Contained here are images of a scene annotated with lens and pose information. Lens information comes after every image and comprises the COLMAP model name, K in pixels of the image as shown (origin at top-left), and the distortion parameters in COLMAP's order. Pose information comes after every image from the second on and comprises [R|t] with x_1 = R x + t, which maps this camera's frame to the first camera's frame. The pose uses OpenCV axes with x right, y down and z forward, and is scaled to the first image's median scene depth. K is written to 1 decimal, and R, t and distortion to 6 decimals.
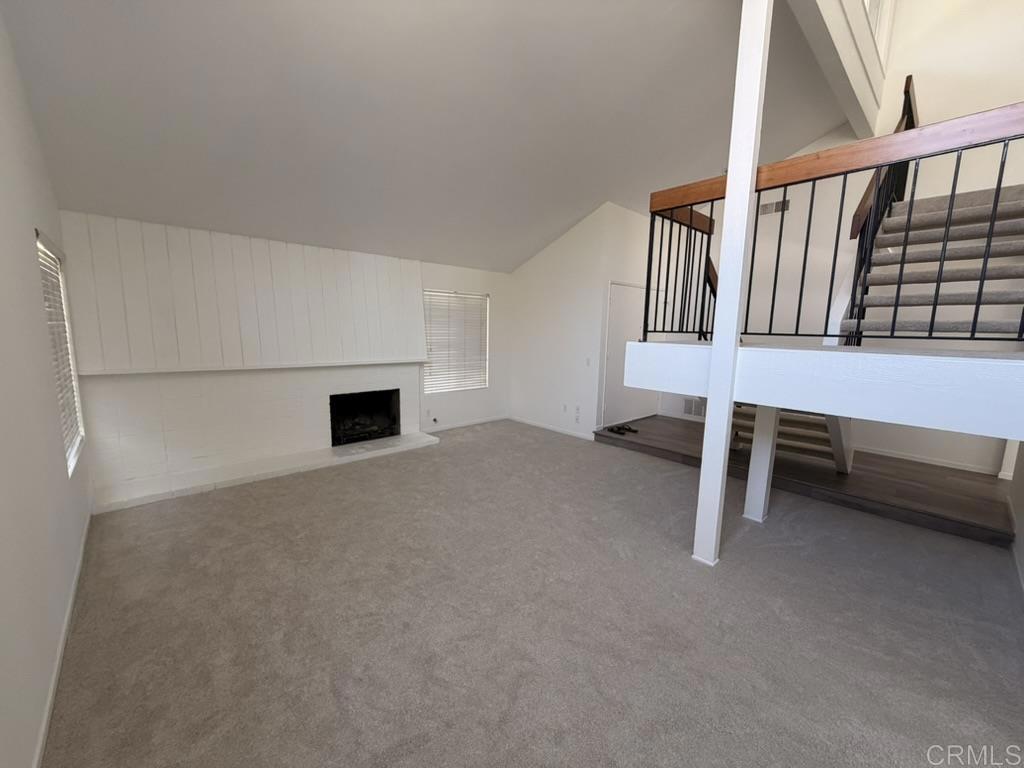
lens RADIAL K [[408.5, 0, 506.4], [0, 408.5, 386.7], [0, 0, 1]] dist [-0.001389, -0.000274]
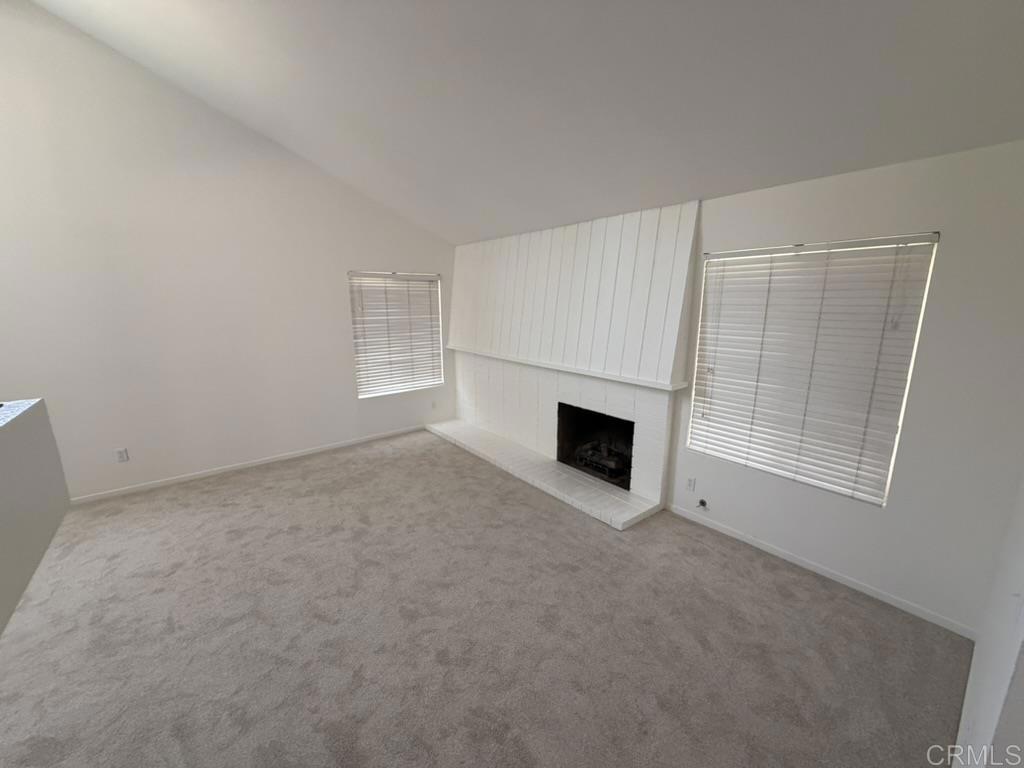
lens RADIAL K [[408.5, 0, 506.0], [0, 408.5, 382.6], [0, 0, 1]] dist [-0.001389, -0.000274]
pose [[-0.080762, 0.175938, -0.981083, 0.367947], [-0.139951, 0.972545, 0.185928, -0.145936], [0.986859, 0.152320, -0.053922, 0.826553]]
